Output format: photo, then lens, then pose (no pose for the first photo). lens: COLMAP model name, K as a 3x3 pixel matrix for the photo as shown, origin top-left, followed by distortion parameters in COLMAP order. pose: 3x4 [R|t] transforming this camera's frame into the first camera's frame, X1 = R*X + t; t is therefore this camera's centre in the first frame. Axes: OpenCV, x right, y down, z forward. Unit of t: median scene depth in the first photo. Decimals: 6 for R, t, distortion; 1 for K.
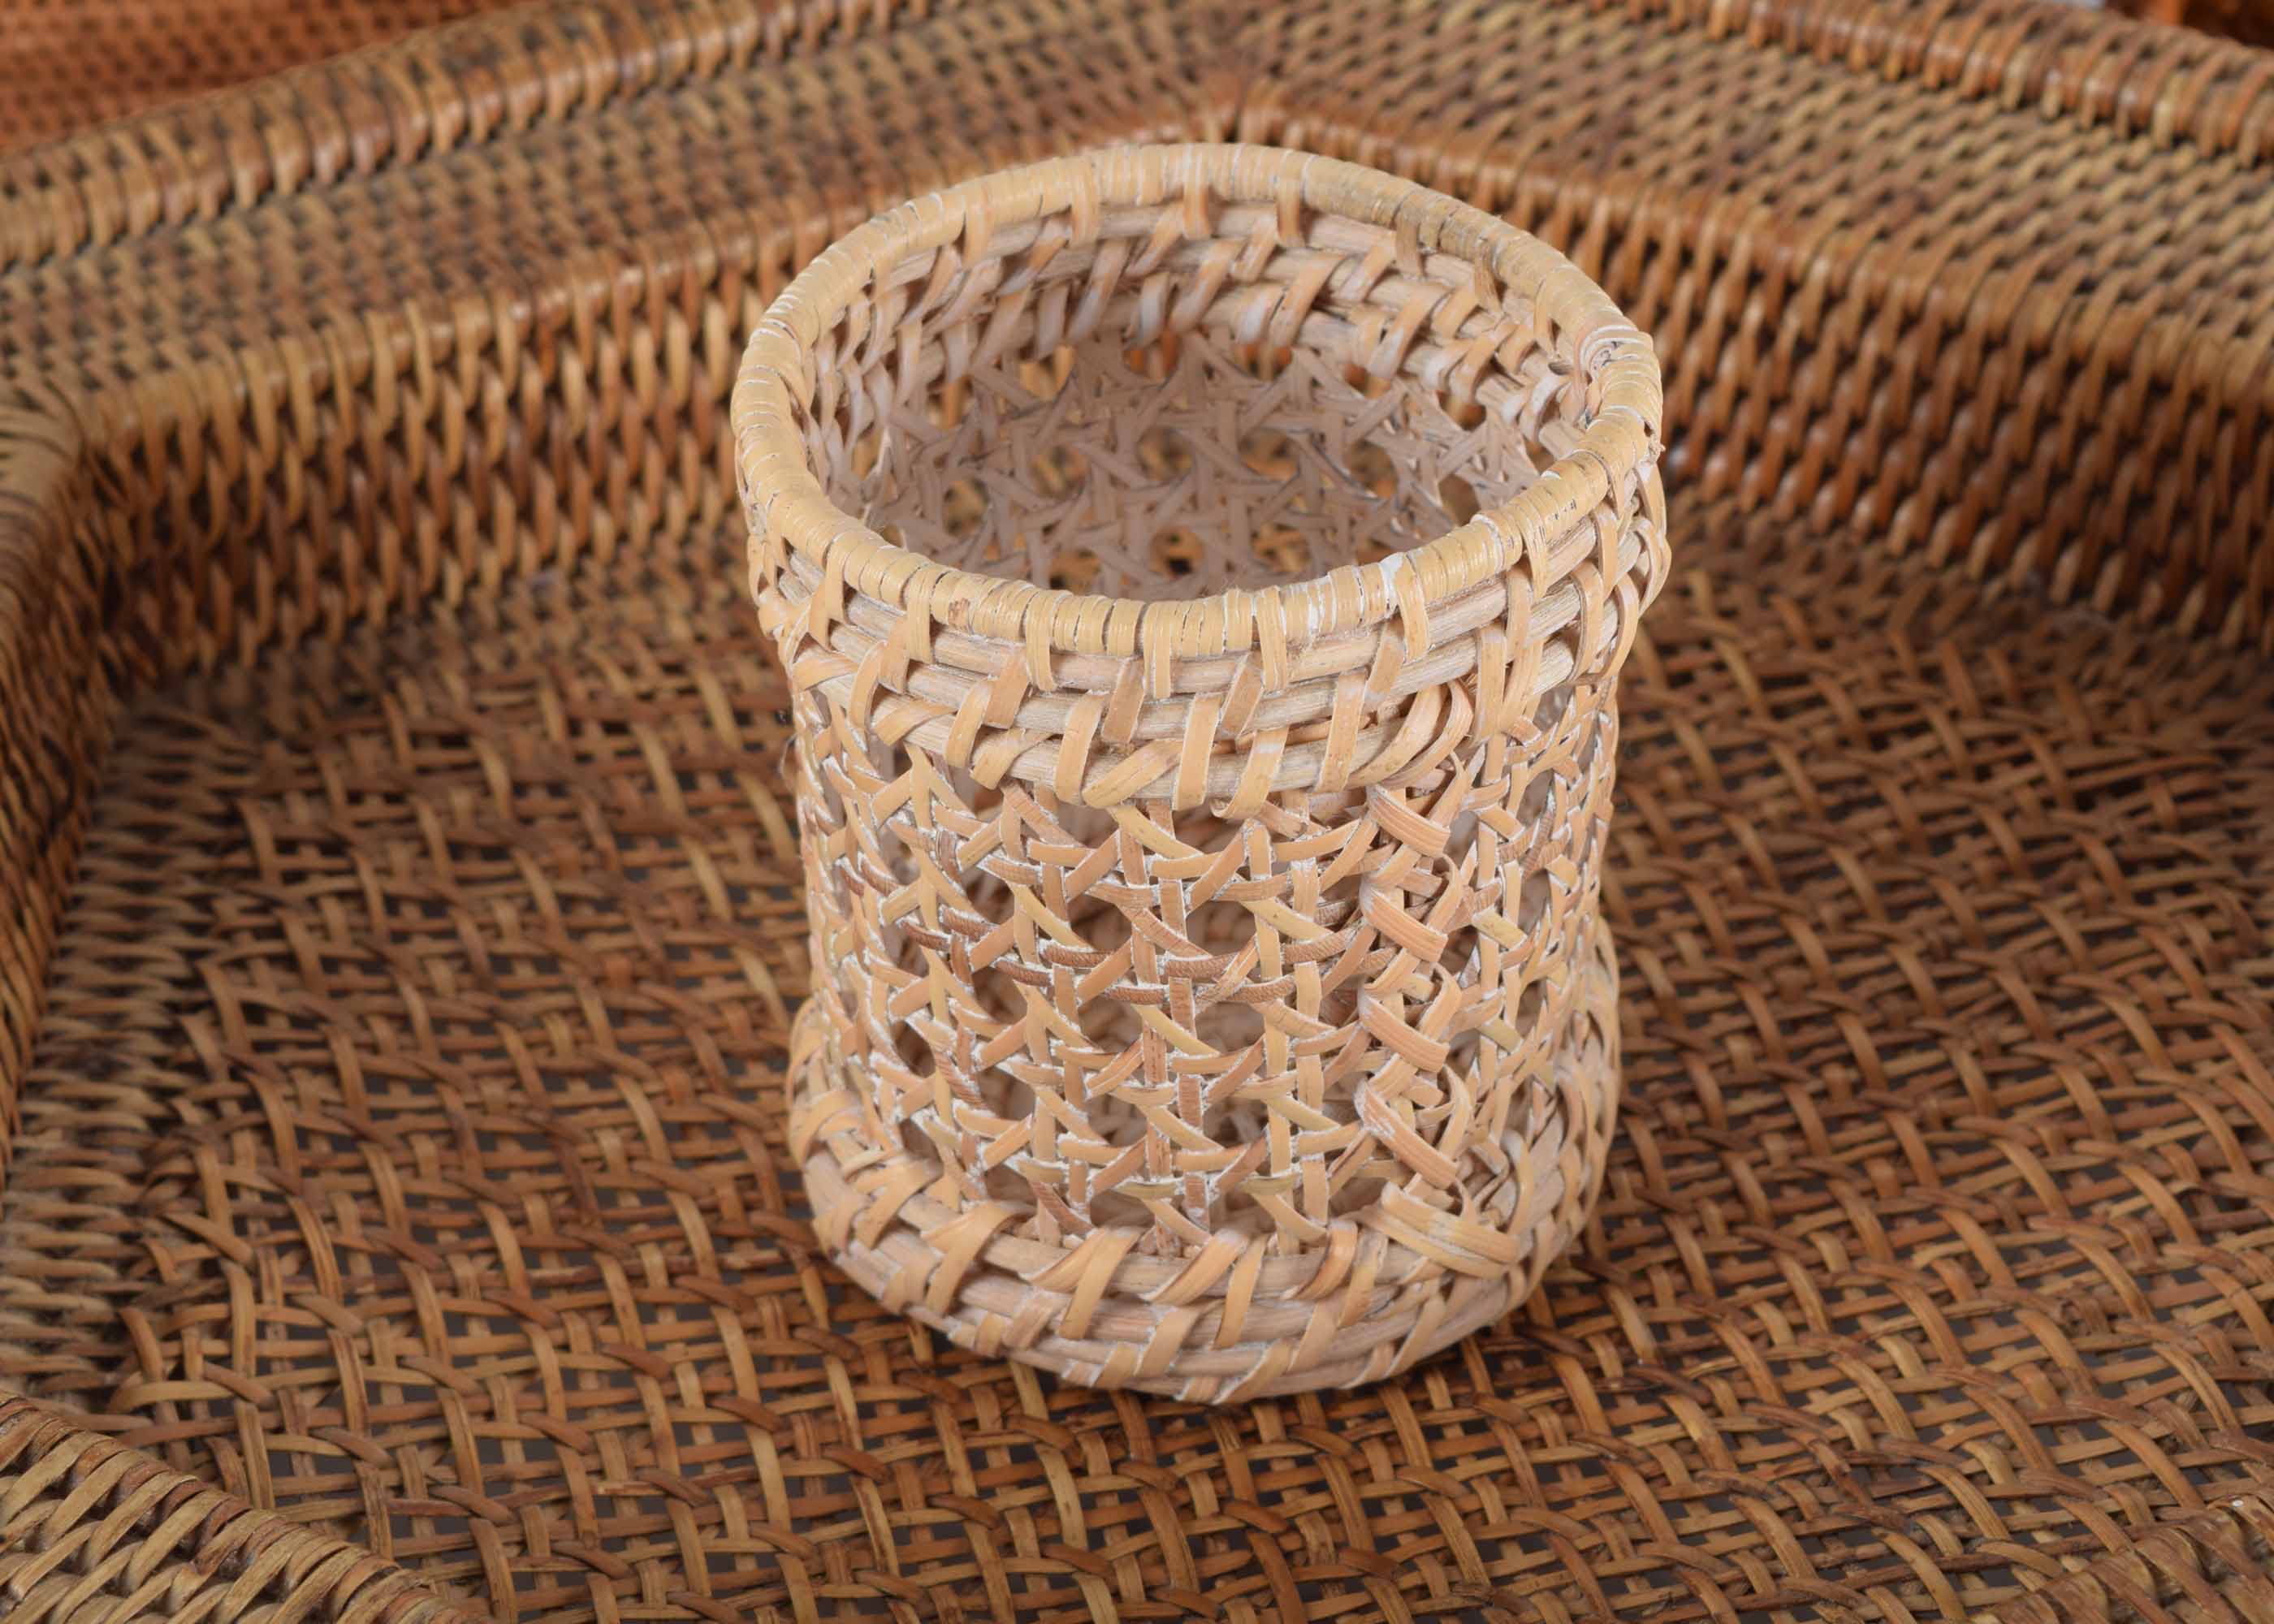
lens RADIAL K [[5669.1, 0, 1125.0], [0, 5669.1, 823.4], [0, 0, 1]] dist [0.067504, 0.000000]
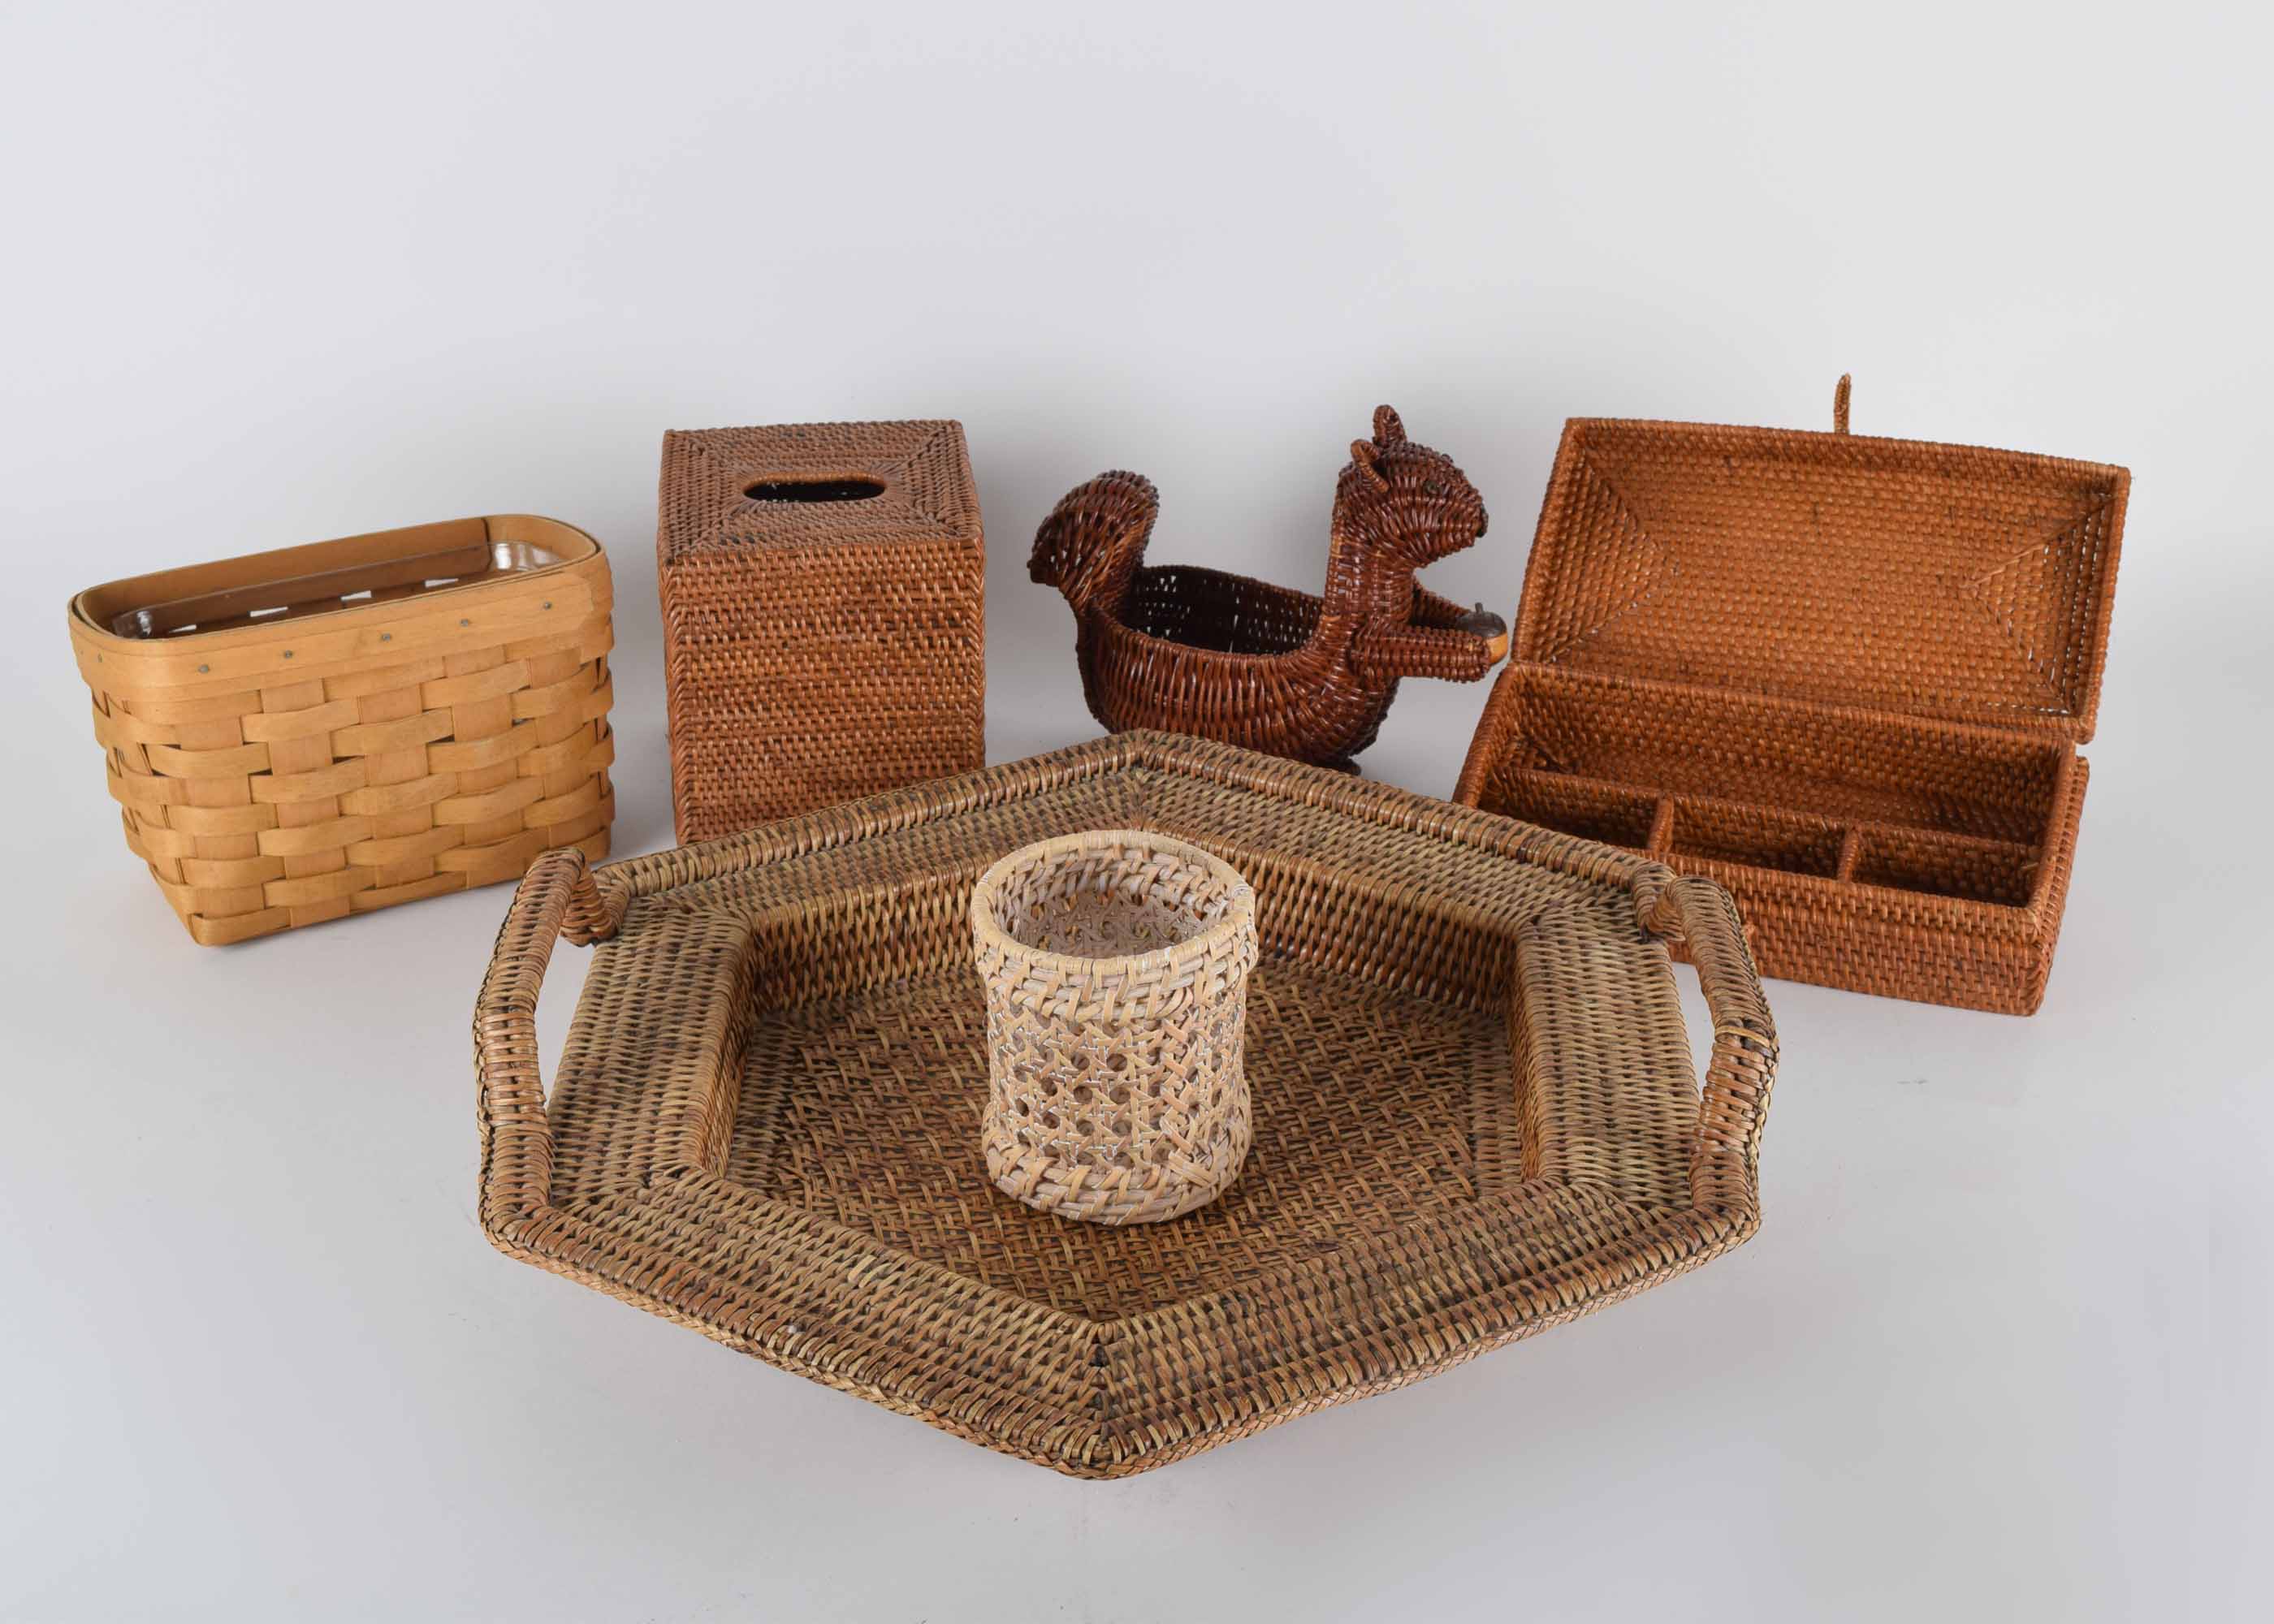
lens RADIAL K [[3513.8, 0, 1131.3], [0, 3513.8, 800.2], [0, 0, 1]] dist [-0.042090, 0.000000]
pose [[0.999825, 0.014695, -0.011535, 0.040475], [-0.016286, 0.988128, -0.152769, 0.155523], [0.009153, 0.152931, 0.988195, -0.897040]]
